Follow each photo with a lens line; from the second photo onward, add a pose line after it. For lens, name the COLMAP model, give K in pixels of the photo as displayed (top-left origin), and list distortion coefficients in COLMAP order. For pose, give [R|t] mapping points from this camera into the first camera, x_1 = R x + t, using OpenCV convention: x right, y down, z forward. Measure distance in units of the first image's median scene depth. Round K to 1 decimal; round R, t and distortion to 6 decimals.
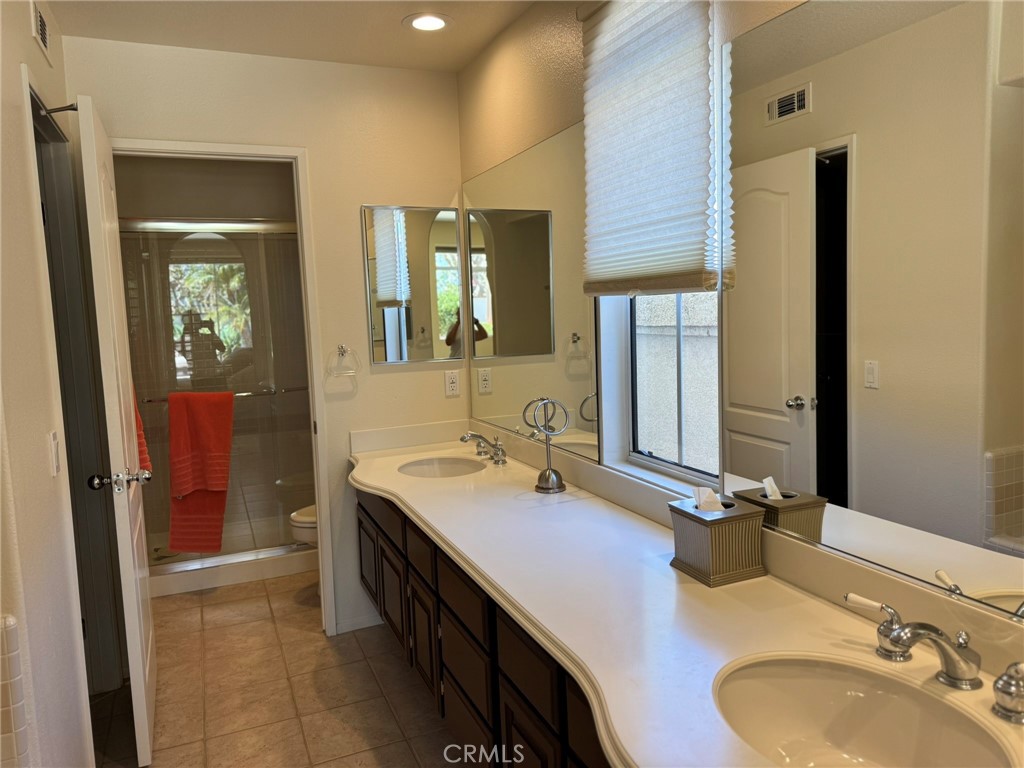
lens RADIAL K [[722.2, 0, 506.7], [0, 722.2, 380.7], [0, 0, 1]] dist [0.086694, -0.119808]
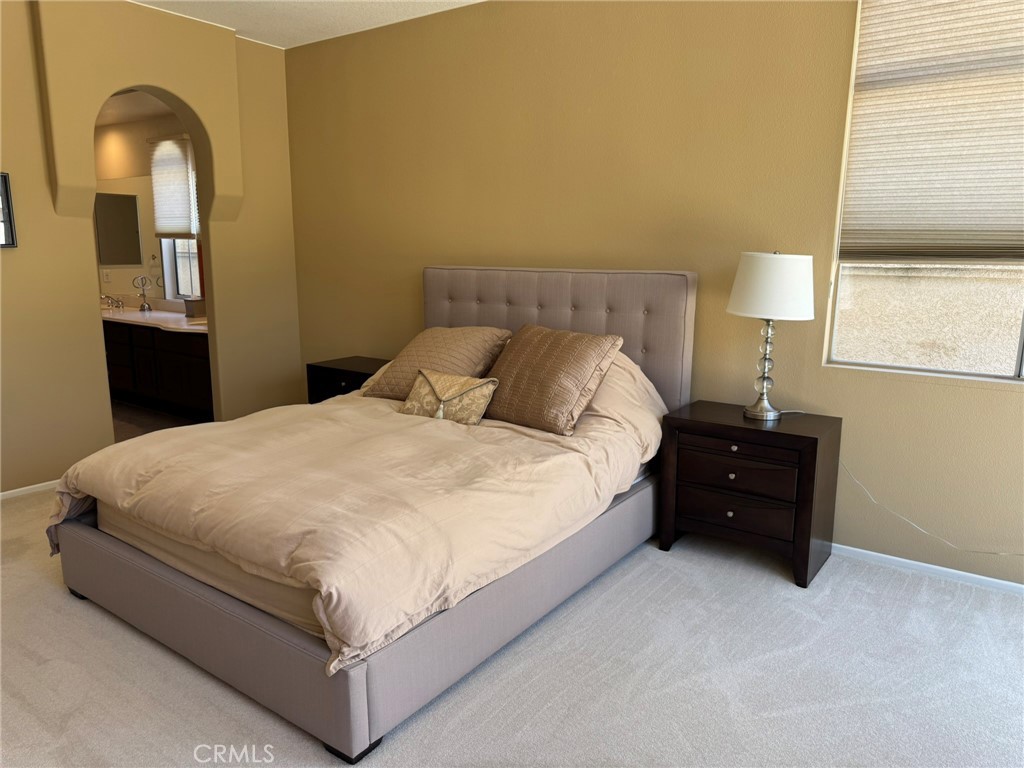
lens RADIAL K [[718.9, 0, 518.9], [0, 718.9, 384.6], [0, 0, 1]] dist [0.083456, -0.126104]
pose [[0.852829, -0.053587, 0.519434, -0.155902], [0.012437, 0.996523, 0.082387, 0.193070], [-0.522043, -0.063802, 0.850530, -1.798730]]
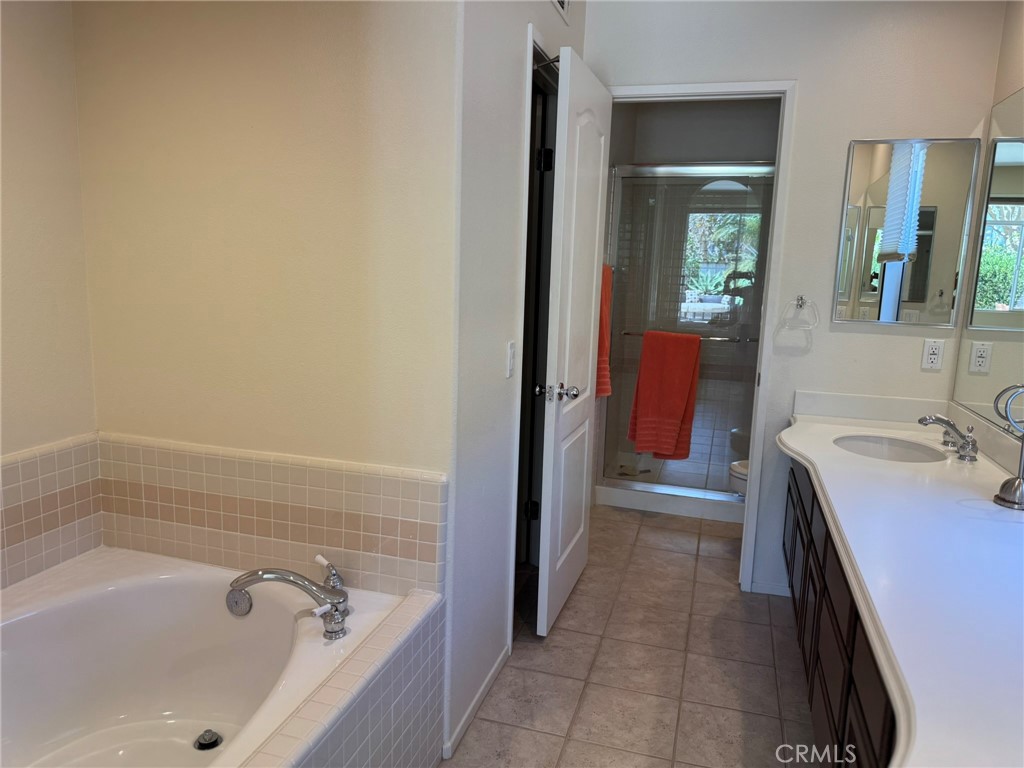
lens RADIAL K [[718.9, 0, 518.9], [0, 718.9, 384.6], [0, 0, 1]] dist [0.083456, -0.126104]
pose [[0.772699, 0.167644, -0.612235, 0.091880], [-0.125001, 0.985795, 0.112170, 0.003544], [0.622343, -0.010144, 0.782679, 0.056384]]
